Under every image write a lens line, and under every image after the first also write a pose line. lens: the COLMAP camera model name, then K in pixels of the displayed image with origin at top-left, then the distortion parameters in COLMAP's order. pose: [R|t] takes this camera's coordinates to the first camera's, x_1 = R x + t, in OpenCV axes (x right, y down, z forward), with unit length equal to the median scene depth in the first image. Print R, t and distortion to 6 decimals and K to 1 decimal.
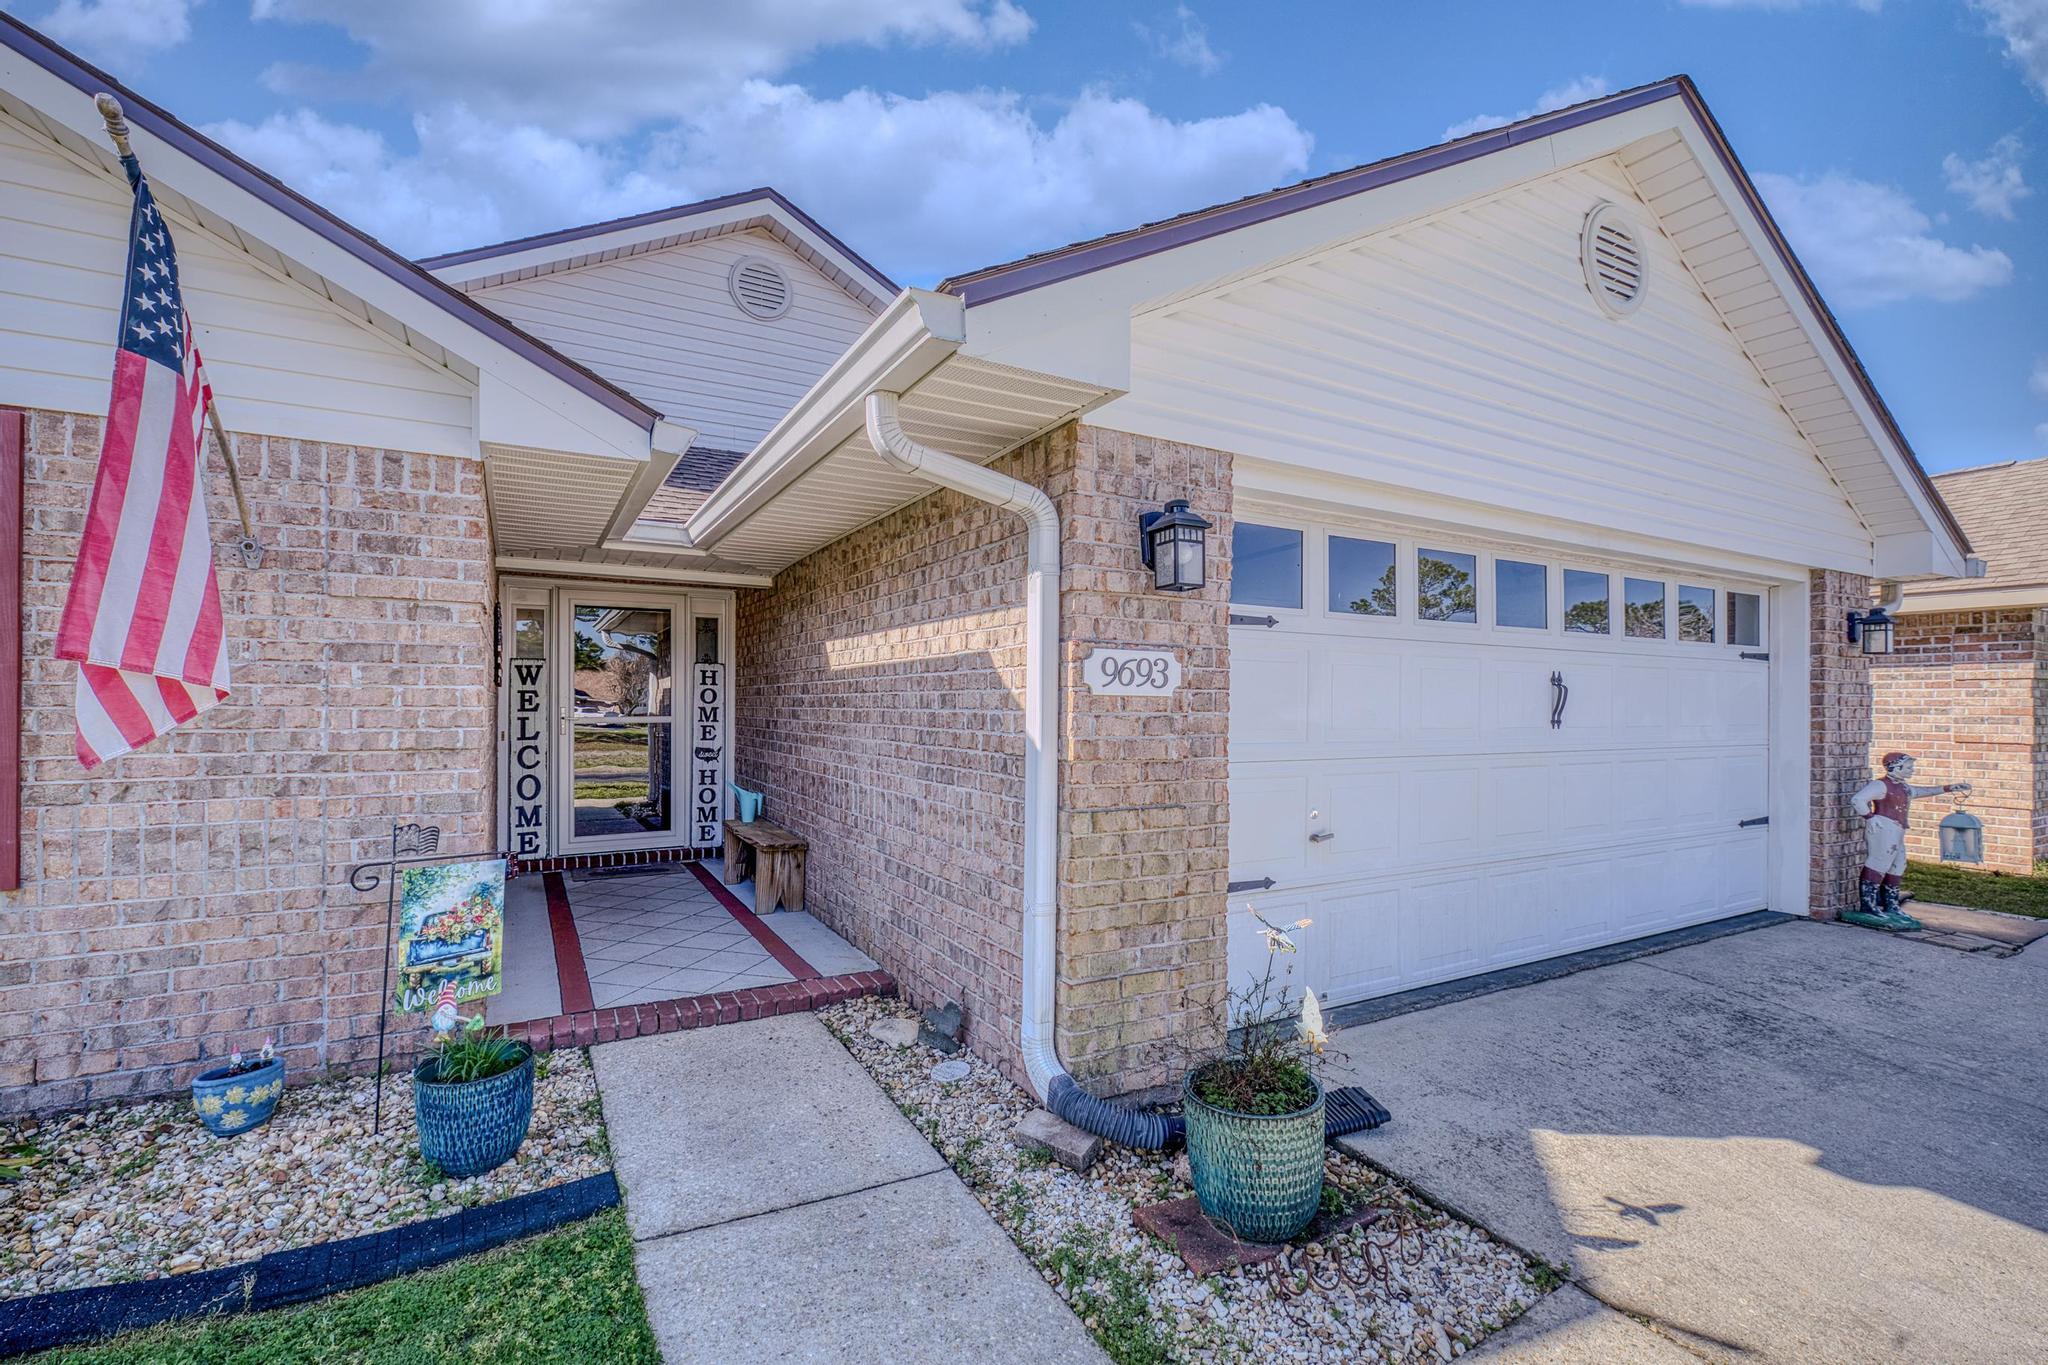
lens RADIAL K [[884.7, 0, 1019.2], [0, 884.7, 708.7], [0, 0, 1]] dist [0.000626, 0.000272]
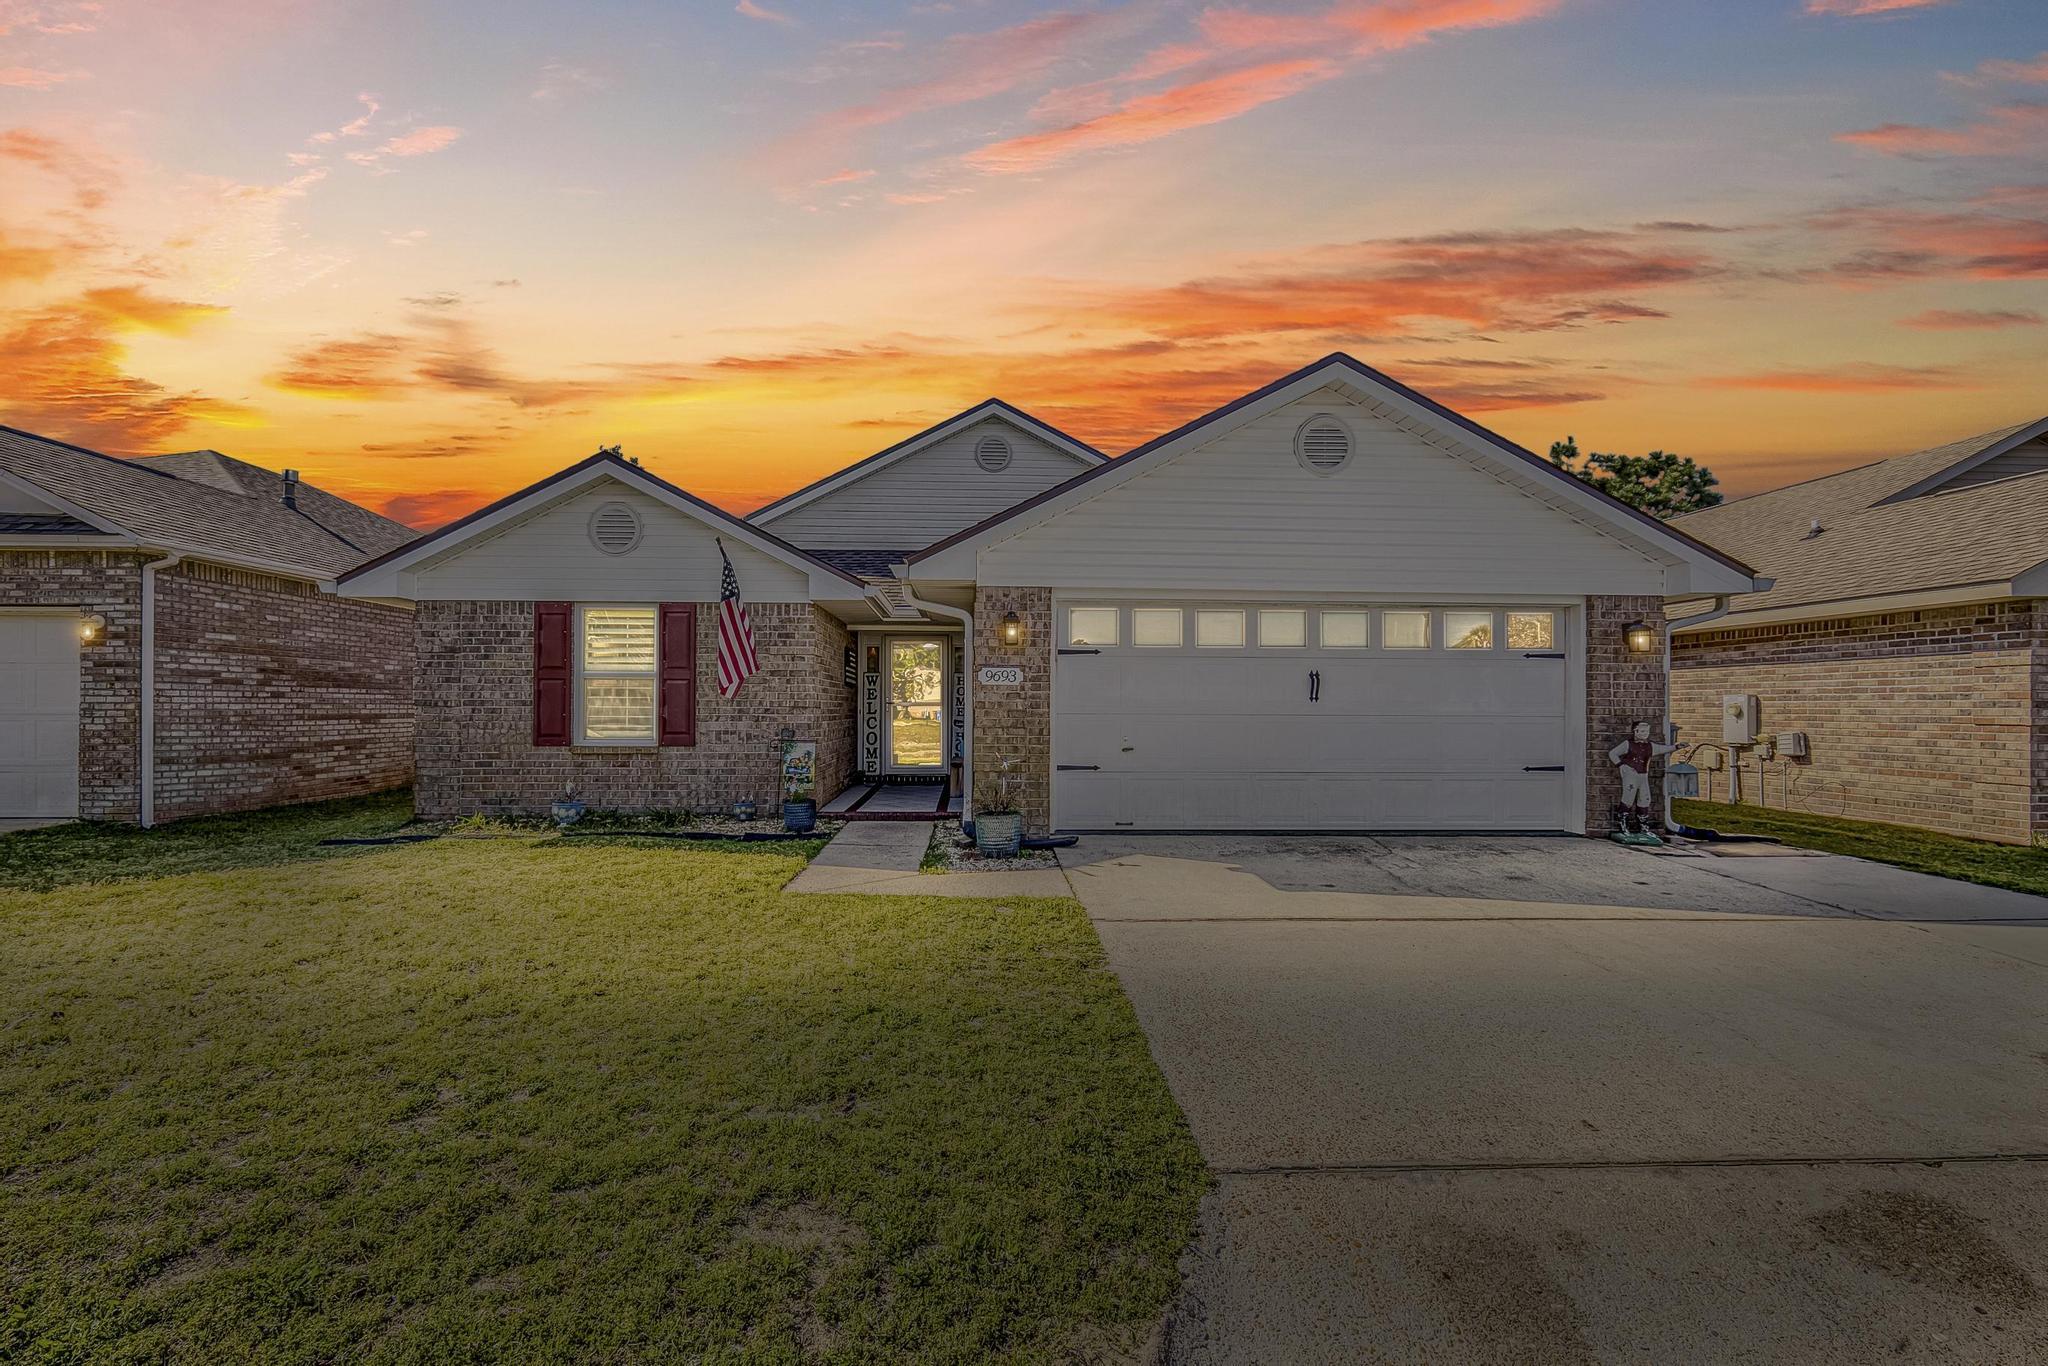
lens RADIAL K [[884.7, 0, 1019.2], [0, 884.7, 709.2], [0, 0, 1]] dist [0.000626, 0.000272]
pose [[0.896583, 0.000473, -0.442876, 0.707294], [-0.001691, 0.999996, -0.002356, 0.033993], [0.442873, 0.002862, 0.896580, -0.709250]]
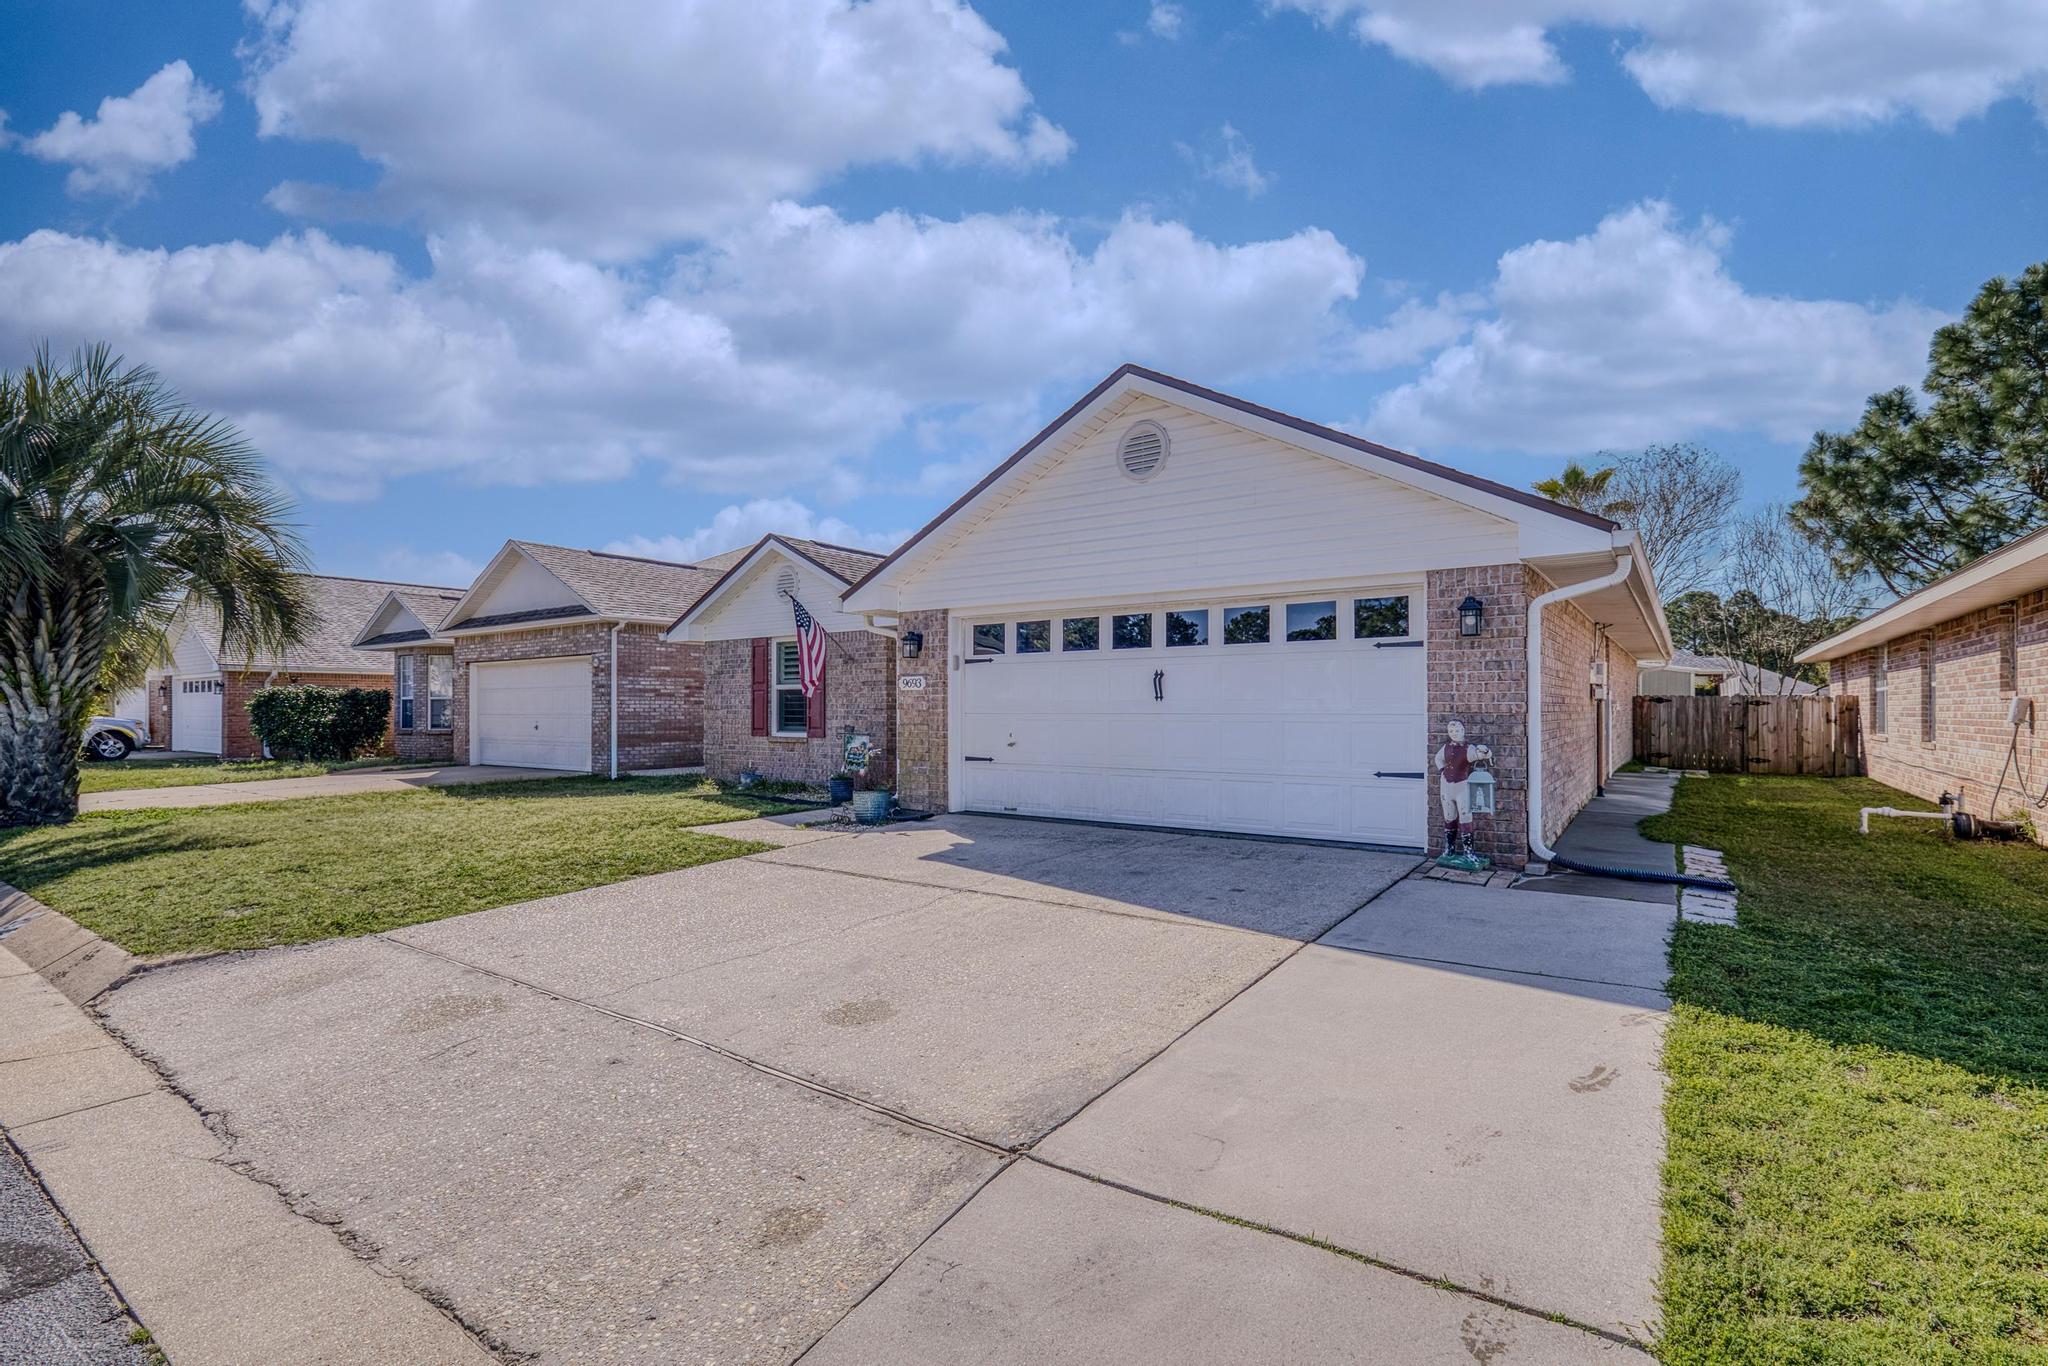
lens RADIAL K [[941.3, 0, 1055.1], [0, 941.3, 706.0], [0, 0, 1]] dist [0.021457, 0.000097]
pose [[0.436448, -0.006700, -0.899704, 1.847062], [0.001703, 0.999977, -0.006620, 0.036460], [0.899728, 0.001357, 0.436450, -0.031463]]
